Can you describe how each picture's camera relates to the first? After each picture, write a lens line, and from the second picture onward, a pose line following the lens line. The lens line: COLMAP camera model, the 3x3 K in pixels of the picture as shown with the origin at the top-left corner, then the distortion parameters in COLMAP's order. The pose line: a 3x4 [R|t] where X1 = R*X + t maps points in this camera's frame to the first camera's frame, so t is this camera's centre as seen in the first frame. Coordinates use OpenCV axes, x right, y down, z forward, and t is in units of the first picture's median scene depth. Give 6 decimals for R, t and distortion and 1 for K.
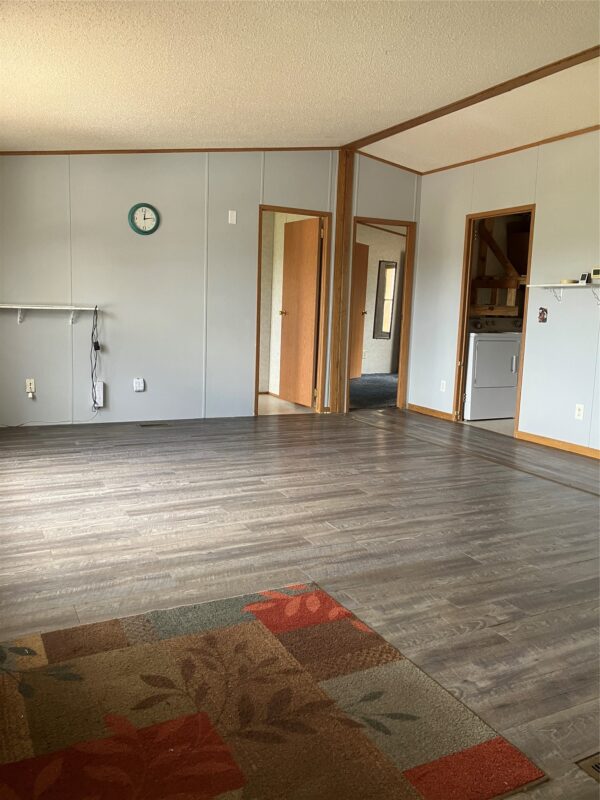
lens RADIAL K [[657.2, 0, 300.0], [0, 657.2, 399.9], [0, 0, 1]] dist [0.024416, -0.031536]
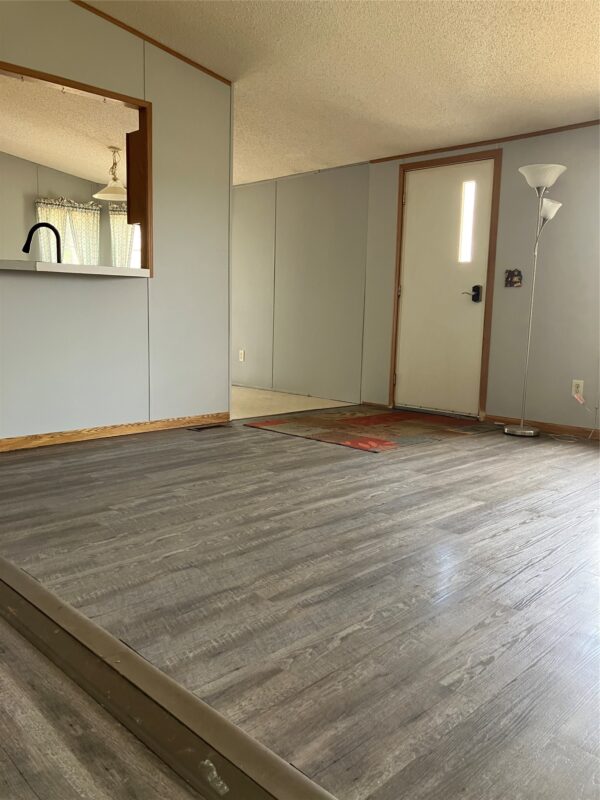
lens RADIAL K [[657.2, 0, 299.0], [0, 657.2, 400.7], [0, 0, 1]] dist [0.024416, -0.031536]
pose [[-0.947300, -0.017090, -0.319891, 0.500084], [-0.103576, 0.961281, 0.255364, -0.145416], [0.303141, 0.275039, -0.912392, 1.724069]]
